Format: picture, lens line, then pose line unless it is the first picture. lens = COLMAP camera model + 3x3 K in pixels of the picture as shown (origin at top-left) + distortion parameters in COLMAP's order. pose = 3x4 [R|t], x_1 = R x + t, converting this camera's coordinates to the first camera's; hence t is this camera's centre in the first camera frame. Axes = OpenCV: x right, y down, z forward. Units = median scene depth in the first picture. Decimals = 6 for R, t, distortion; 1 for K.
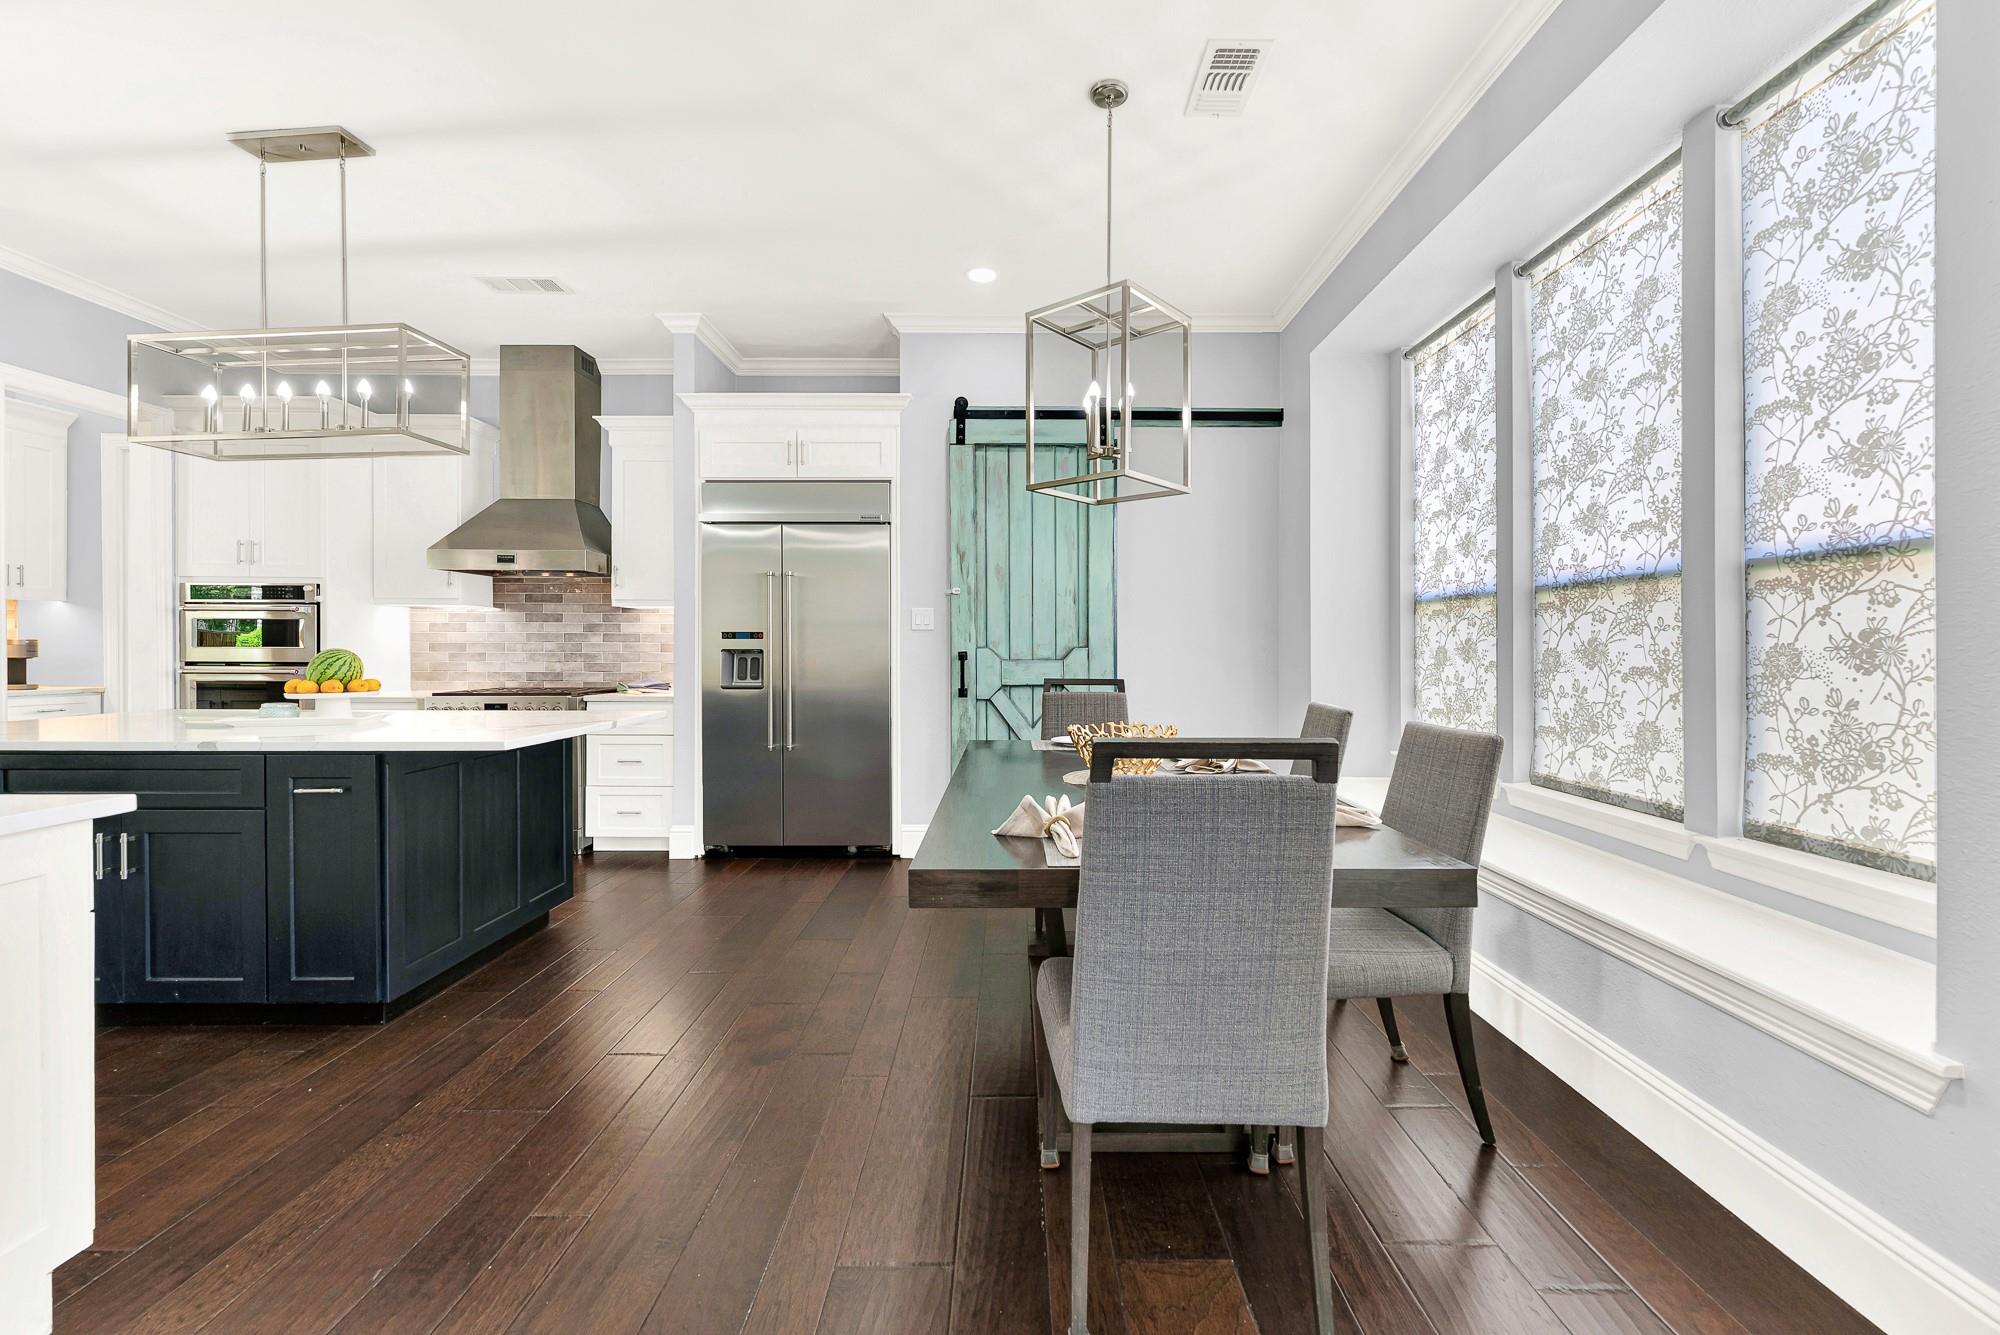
lens RADIAL K [[835.5, 0, 1007.6], [0, 835.5, 658.2], [0, 0, 1]] dist [-0.001946, 0.000527]
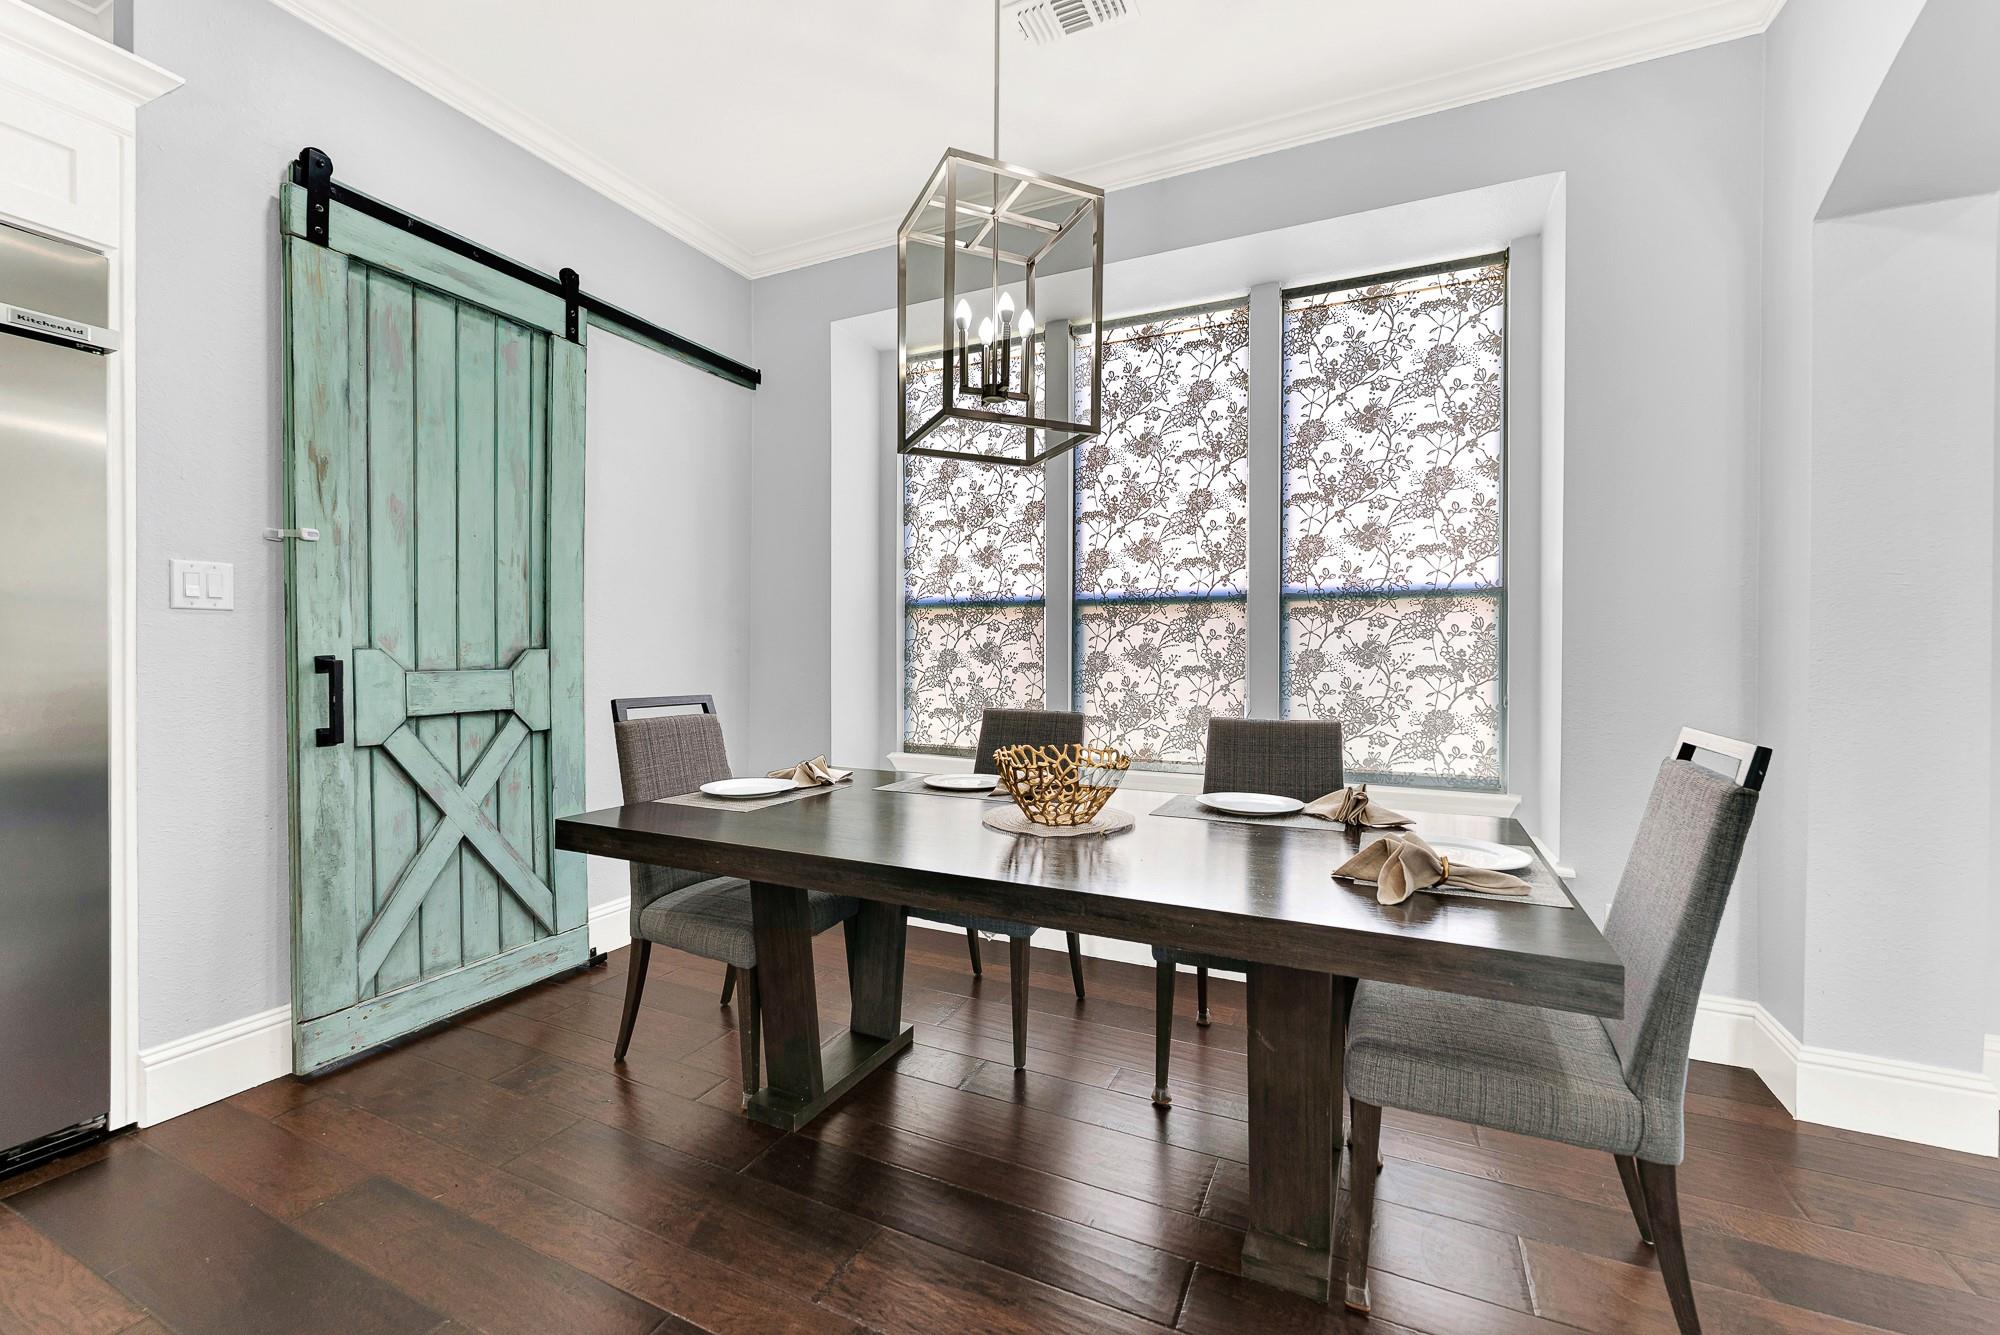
lens RADIAL K [[835.5, 0, 1006.2], [0, 835.5, 660.7], [0, 0, 1]] dist [-0.001946, 0.000527]
pose [[0.411452, -0.008628, 0.911390, -0.459739], [0.007589, 0.999953, 0.006041, -0.006281], [-0.911400, 0.004431, 0.411499, 0.553565]]
